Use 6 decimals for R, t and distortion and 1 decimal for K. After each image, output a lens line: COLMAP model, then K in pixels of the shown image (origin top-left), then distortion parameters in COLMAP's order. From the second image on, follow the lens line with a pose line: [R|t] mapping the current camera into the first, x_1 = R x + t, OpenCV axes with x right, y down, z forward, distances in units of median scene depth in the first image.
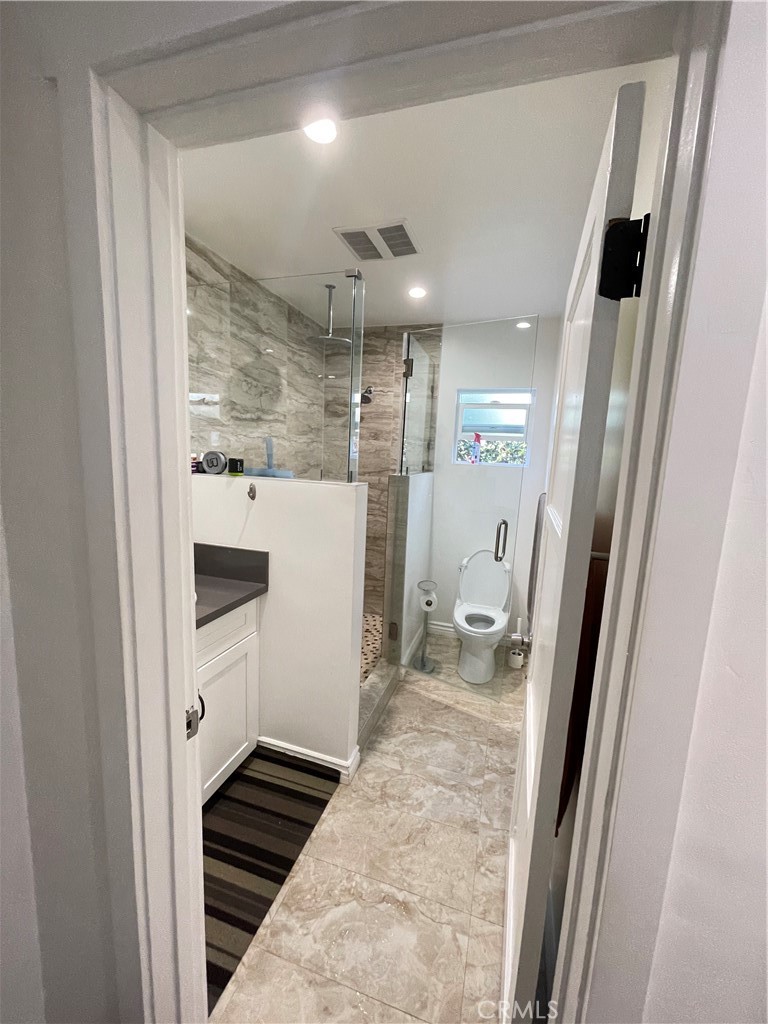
lens RADIAL K [[413.4, 0, 384.0], [0, 413.4, 512.0], [0, 0, 1]] dist [-0.007239, 0.003251]
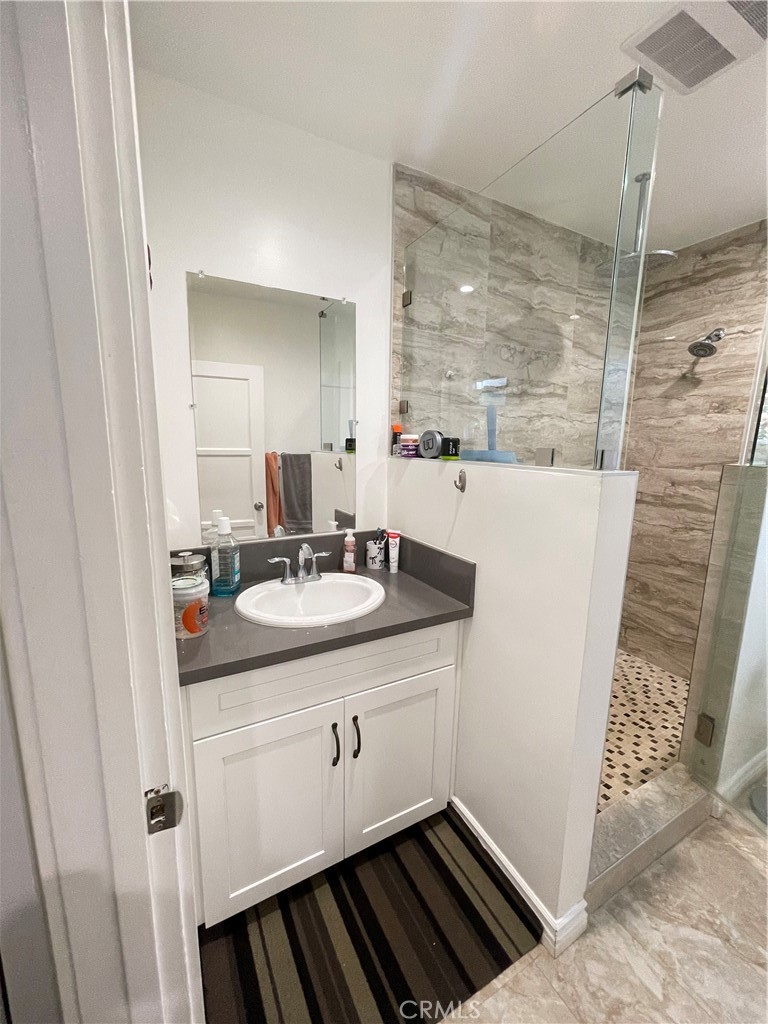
lens RADIAL K [[413.4, 0, 384.0], [0, 413.4, 512.0], [0, 0, 1]] dist [-0.007239, 0.003251]
pose [[0.722420, 0.086998, -0.685960, 0.068882], [-0.082733, 0.995802, 0.039164, -0.007610], [0.686487, 0.028458, 0.726585, 0.250128]]
